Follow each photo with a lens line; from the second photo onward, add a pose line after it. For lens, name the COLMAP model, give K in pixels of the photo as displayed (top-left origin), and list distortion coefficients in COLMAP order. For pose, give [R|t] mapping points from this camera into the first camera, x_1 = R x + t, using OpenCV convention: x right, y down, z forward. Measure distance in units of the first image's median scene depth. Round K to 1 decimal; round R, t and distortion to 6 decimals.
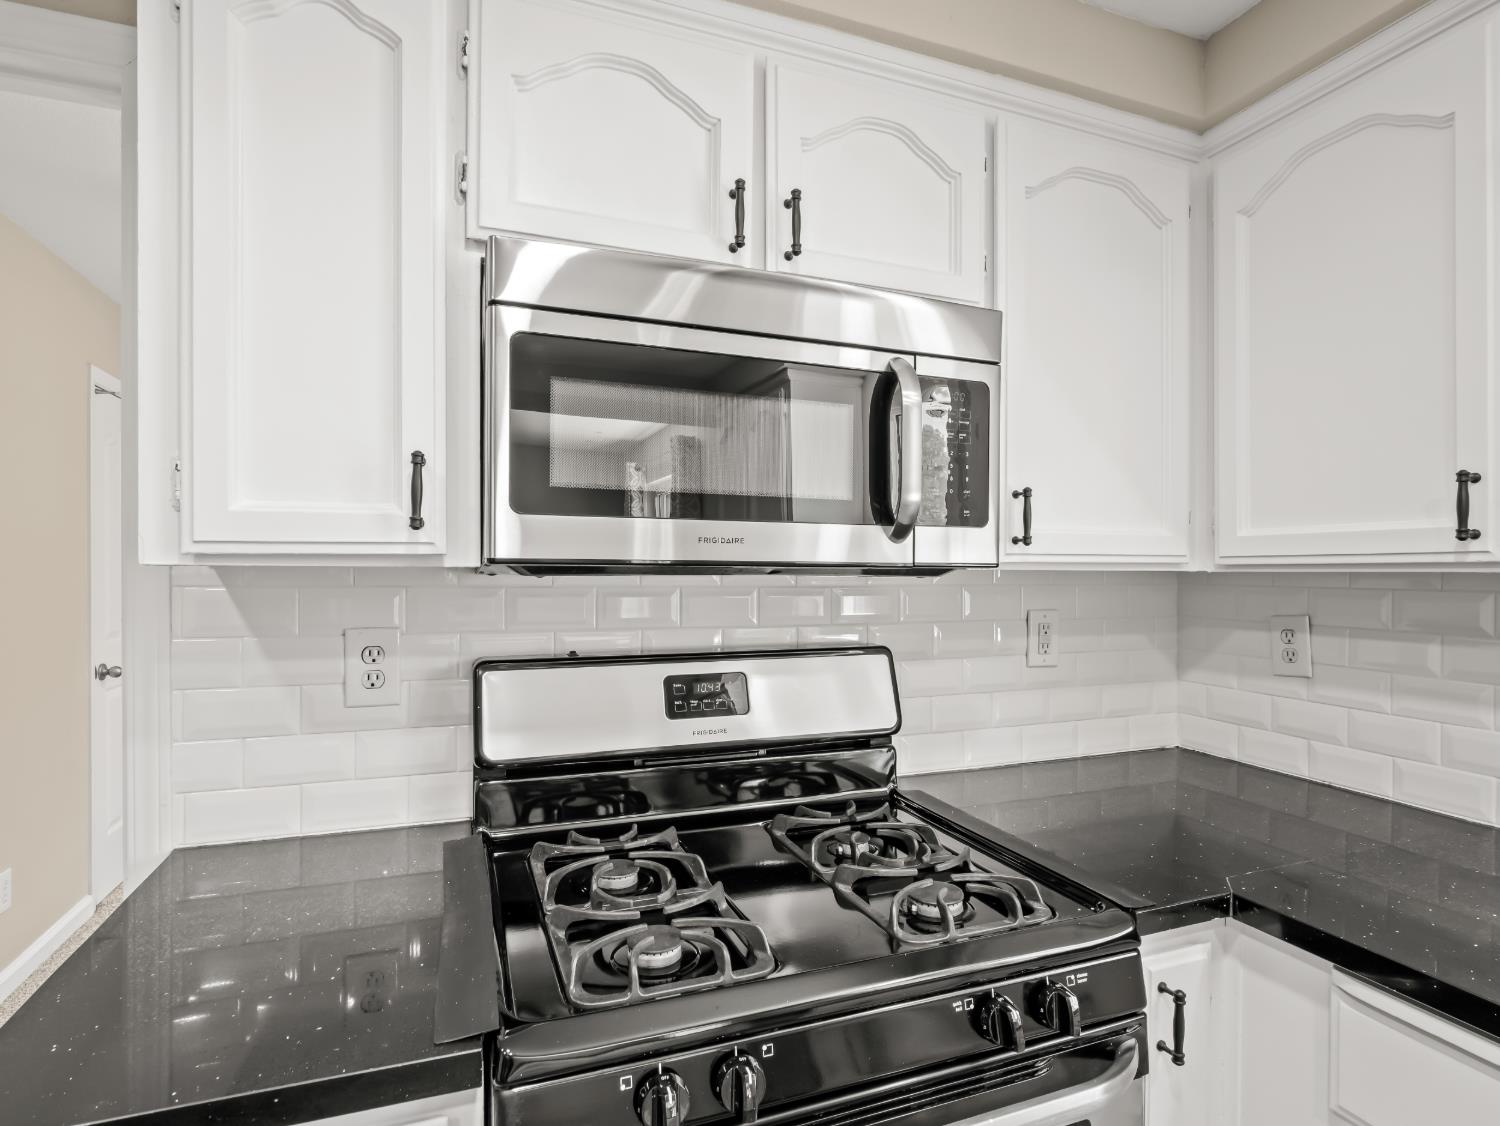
lens RADIAL K [[793.5, 0, 750.0], [0, 793.5, 563.0], [0, 0, 1]] dist [-0.005897, -0.001576]
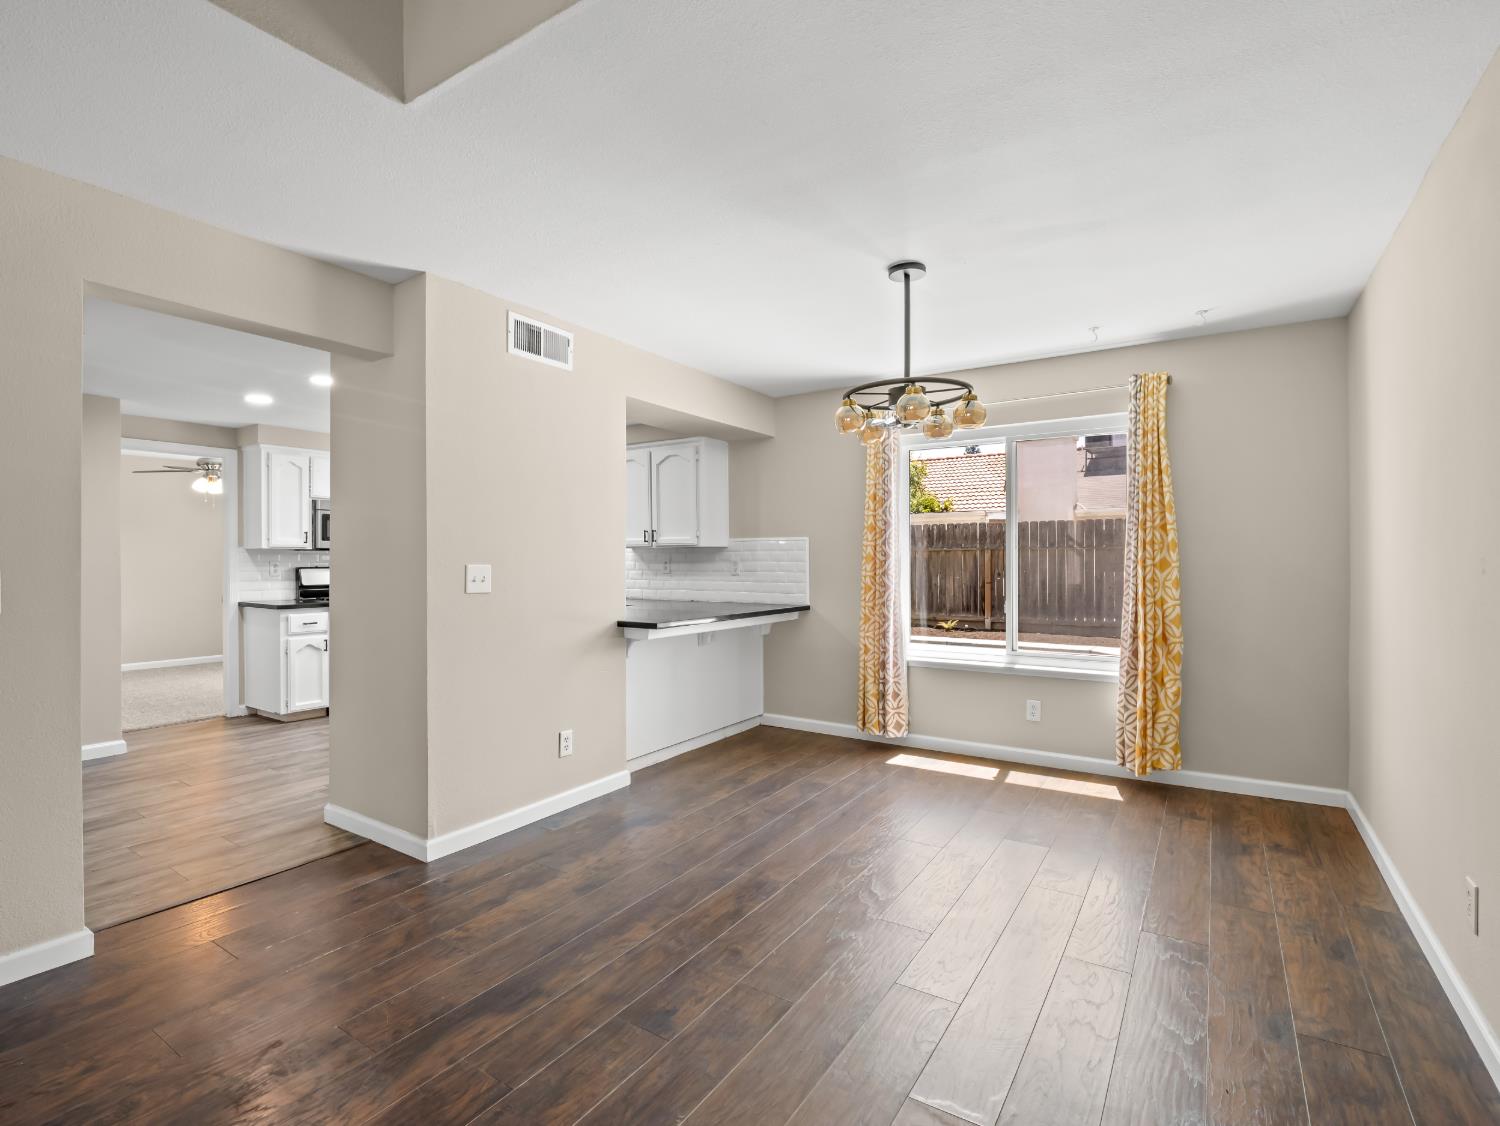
lens RADIAL K [[725.5, 0, 744.4], [0, 725.5, 560.6], [0, 0, 1]] dist [-0.015694, -0.000010]
pose [[0.803217, -0.009154, 0.595616, -0.782567], [0.005748, 0.999954, 0.007617, 0.056822], [-0.595659, -0.002694, 0.803233, -4.438437]]
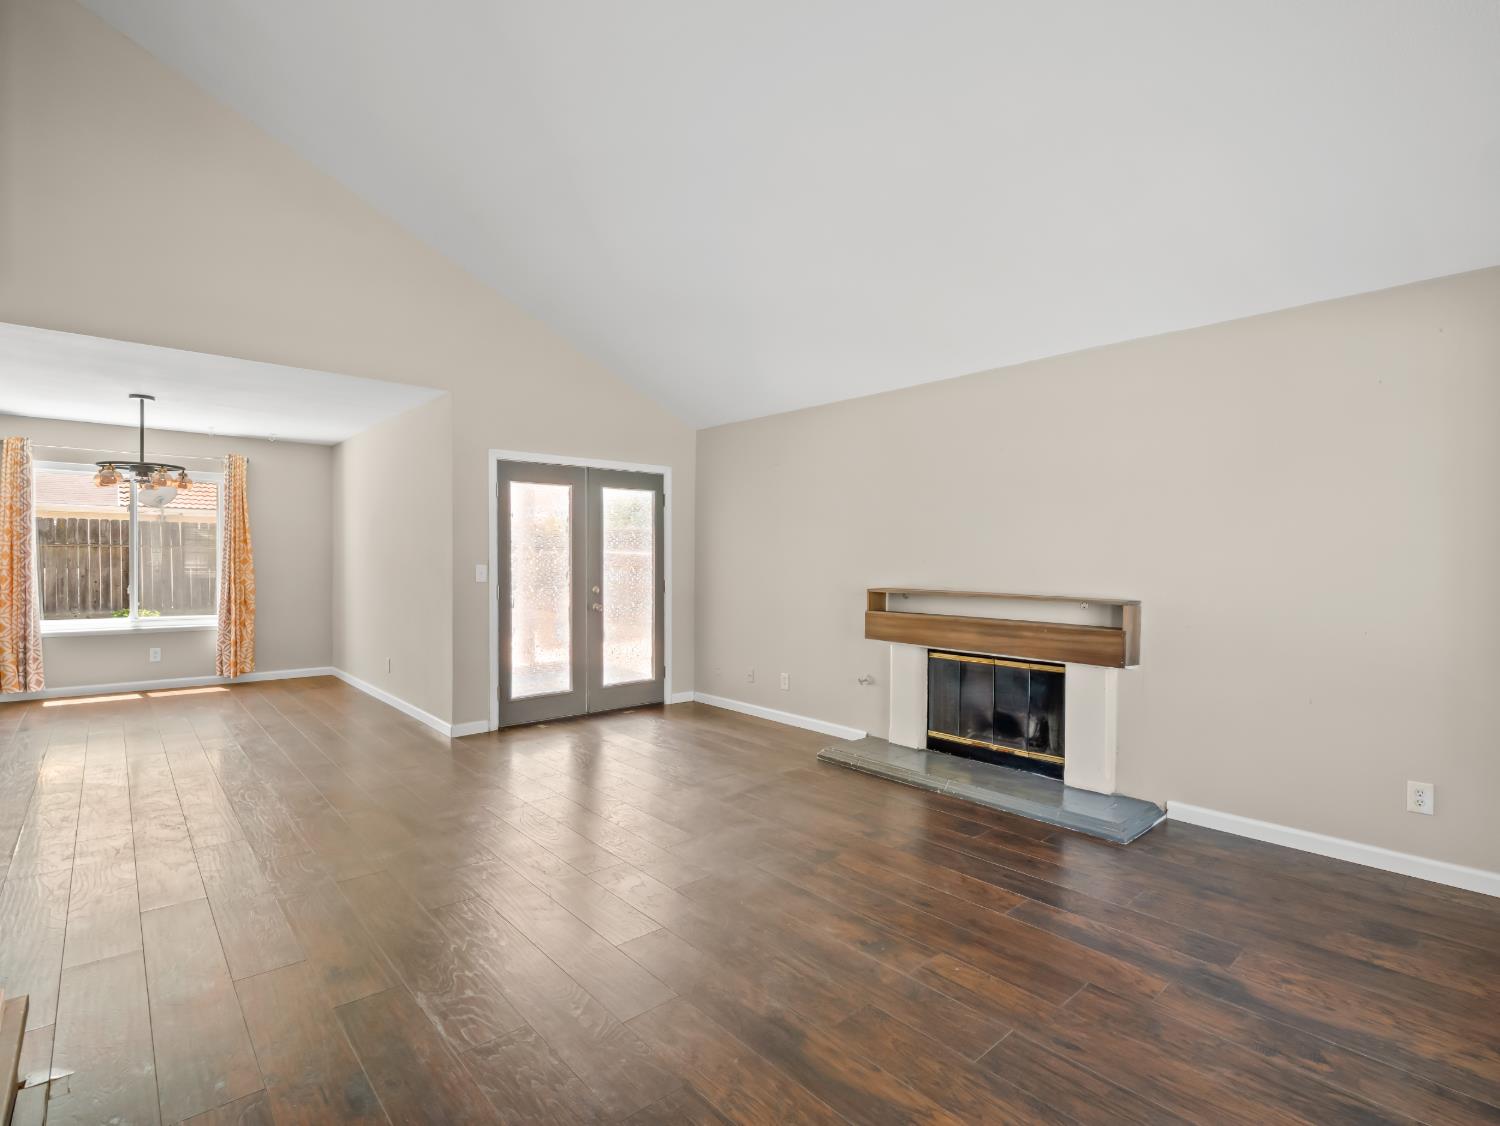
lens RADIAL K [[733.2, 0, 745.6], [0, 733.2, 577.3], [0, 0, 1]] dist [-0.014708, -0.000863]
pose [[-0.356494, -0.030973, 0.933784, -4.106195], [-0.014507, 0.999513, 0.027615, 0.019132], [-0.934185, -0.003702, -0.356770, -4.652703]]
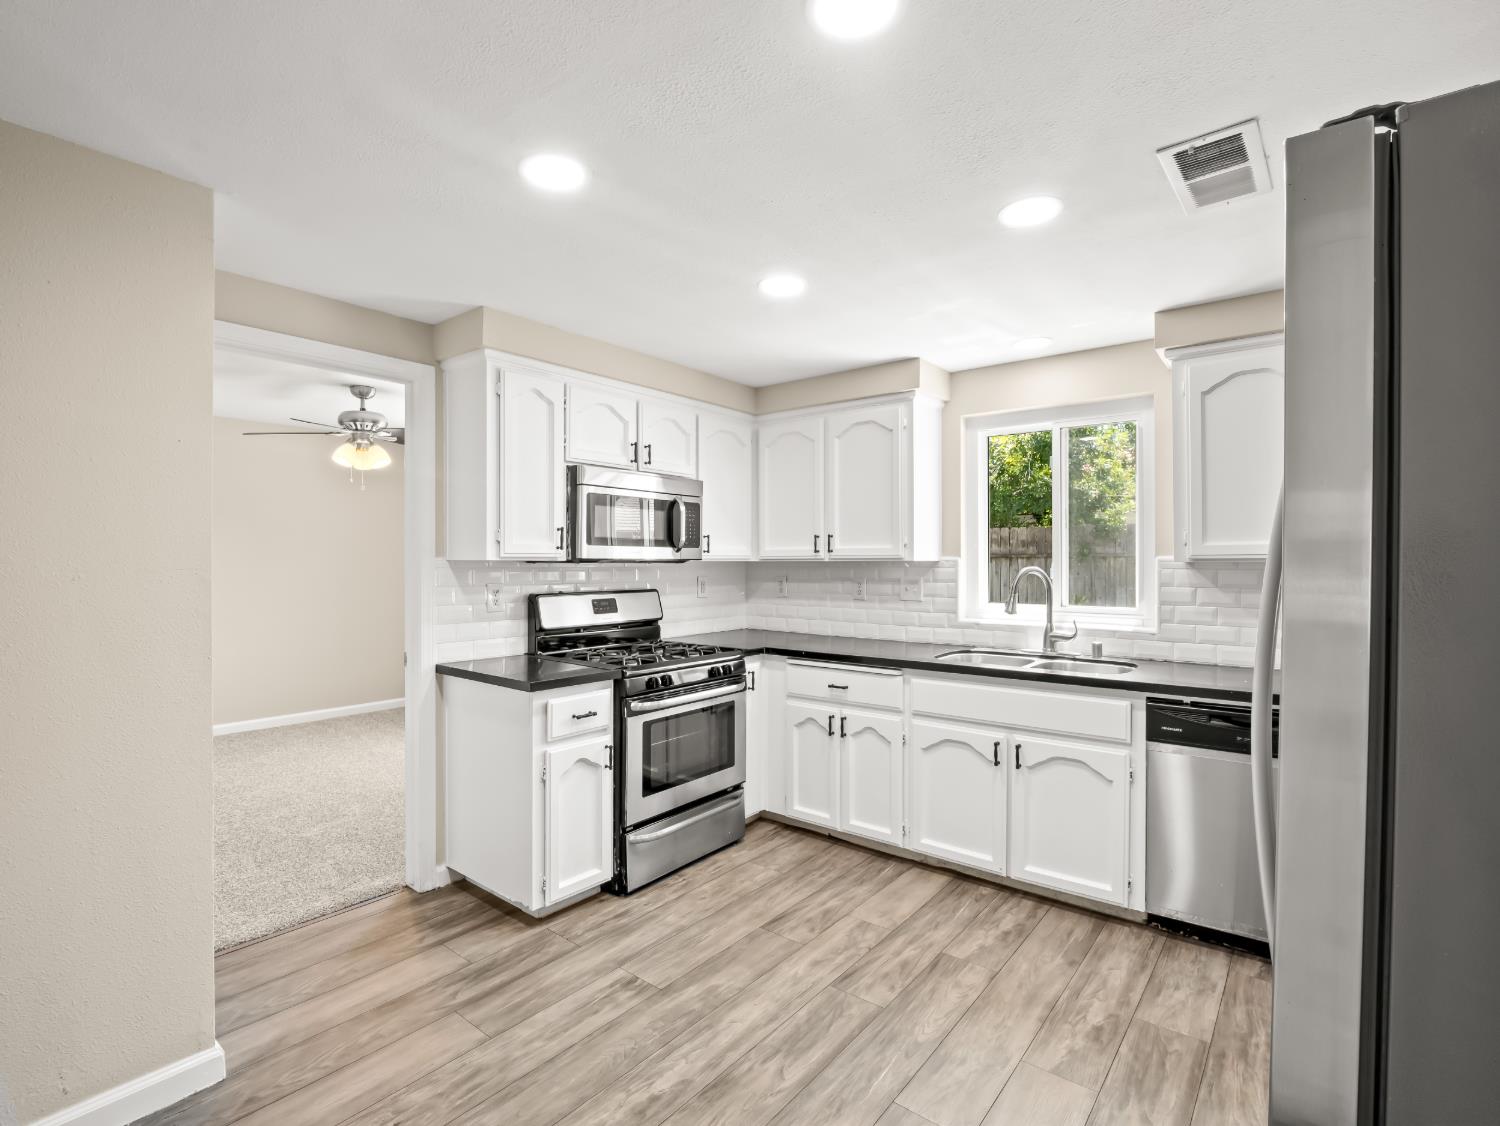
lens RADIAL K [[719.3, 0, 757.0], [0, 719.3, 554.8], [0, 0, 1]] dist [-0.020780, -0.000326]
pose [[0.856876, -0.001141, 0.515521, -0.943350], [0.002615, 0.999994, -0.002134, -0.009712], [-0.515516, 0.003176, 0.856874, -1.522682]]
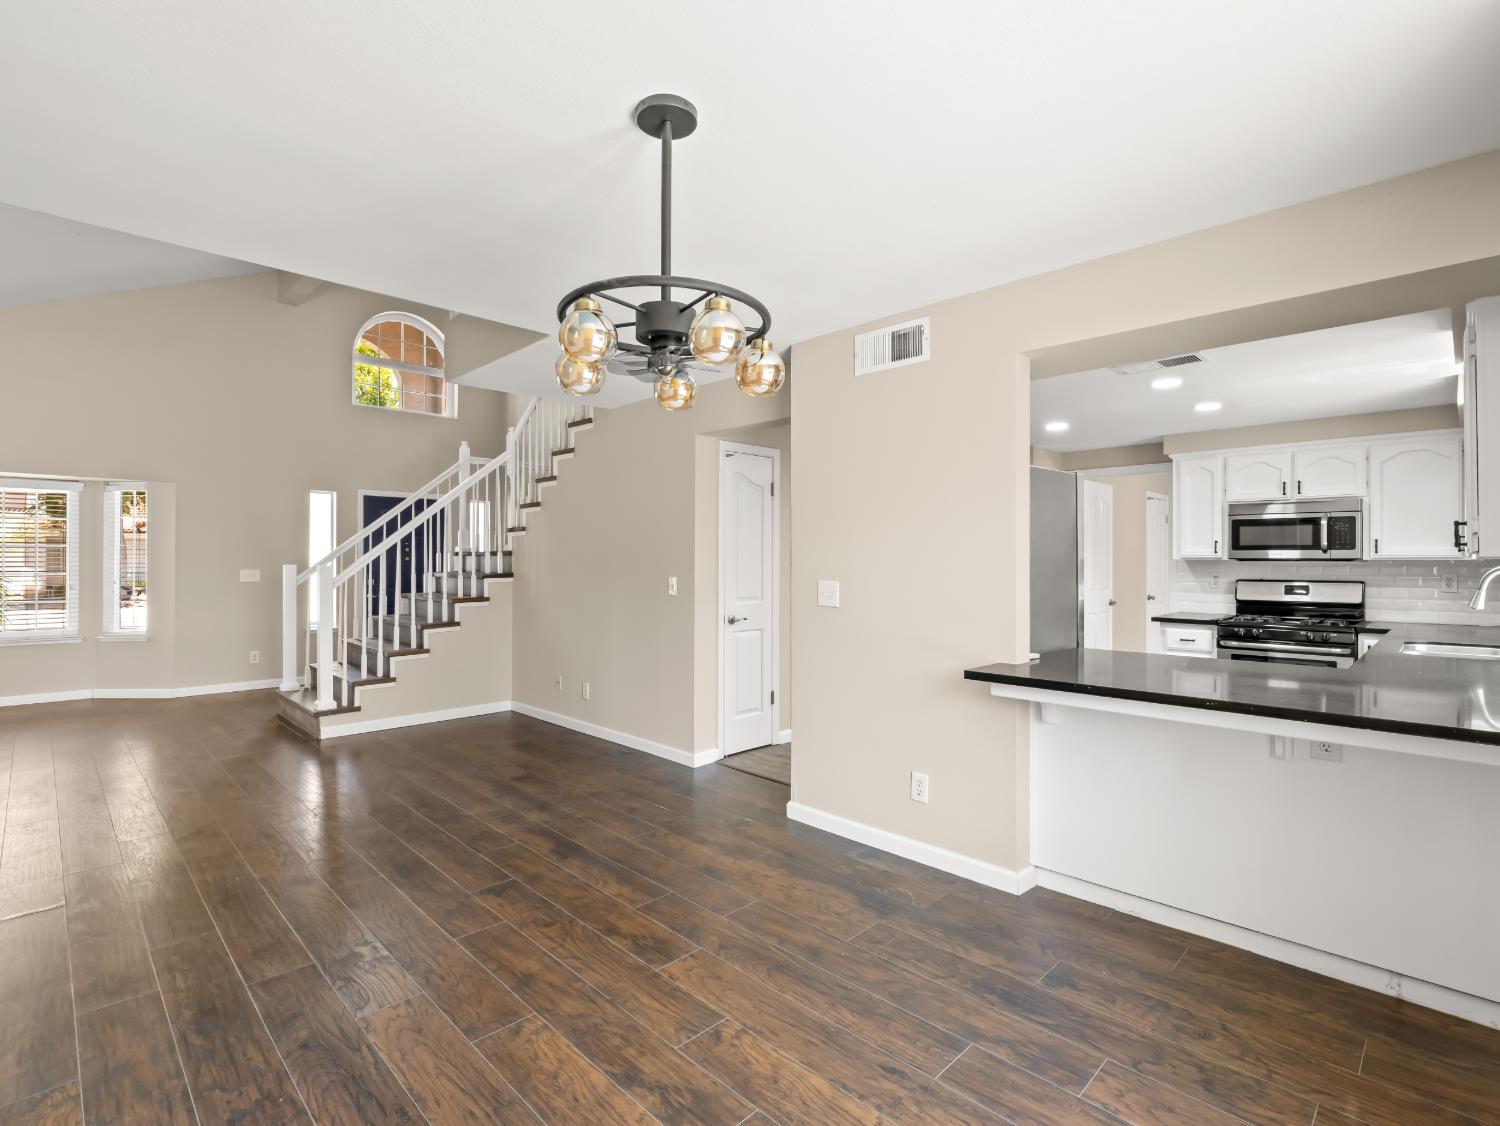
lens RADIAL K [[735.2, 0, 751.0], [0, 735.2, 555.6], [0, 0, 1]] dist [-0.014904, 0.000020]
pose [[0.411284, -0.010596, -0.911446, 2.359383], [0.002444, 0.999942, -0.010523, 0.018354], [0.911504, 0.002101, 0.411286, -3.334323]]
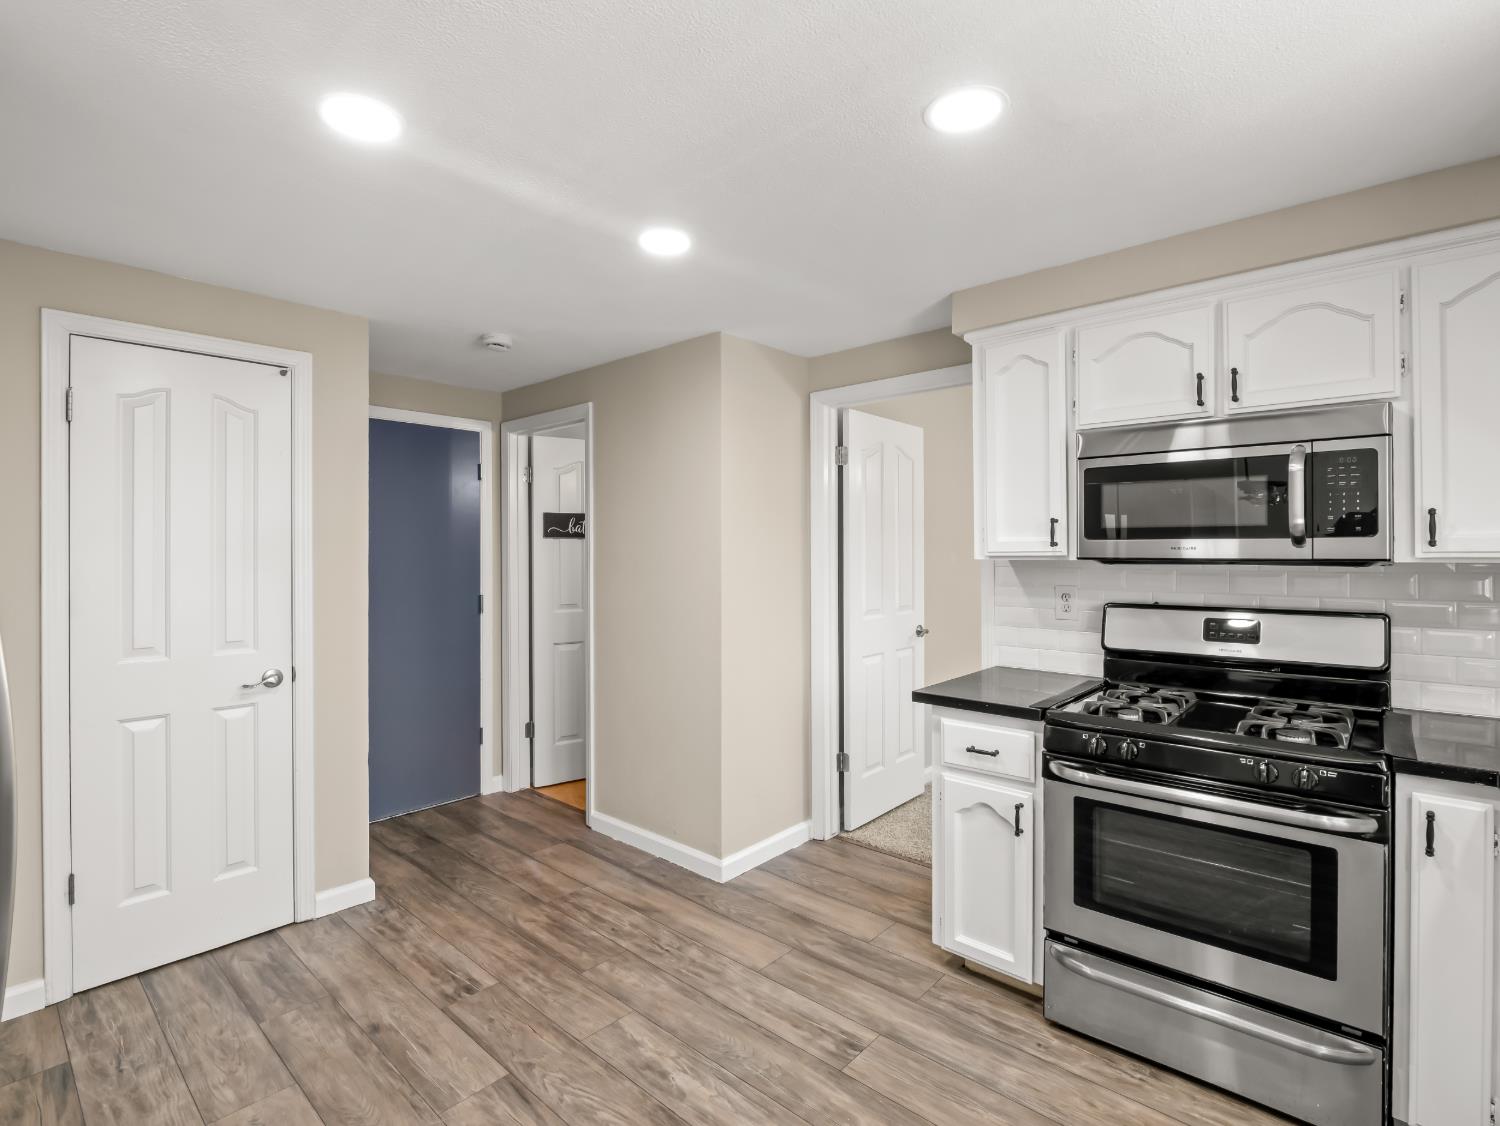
lens RADIAL K [[737.4, 0, 742.6], [0, 737.4, 545.7], [0, 0, 1]] dist [-0.016856, -0.000719]
pose [[0.455510, -0.013456, -0.890129, 0.965604], [0.009099, 0.999904, -0.010459, -0.021479], [0.890184, -0.003335, 0.455589, -0.787528]]
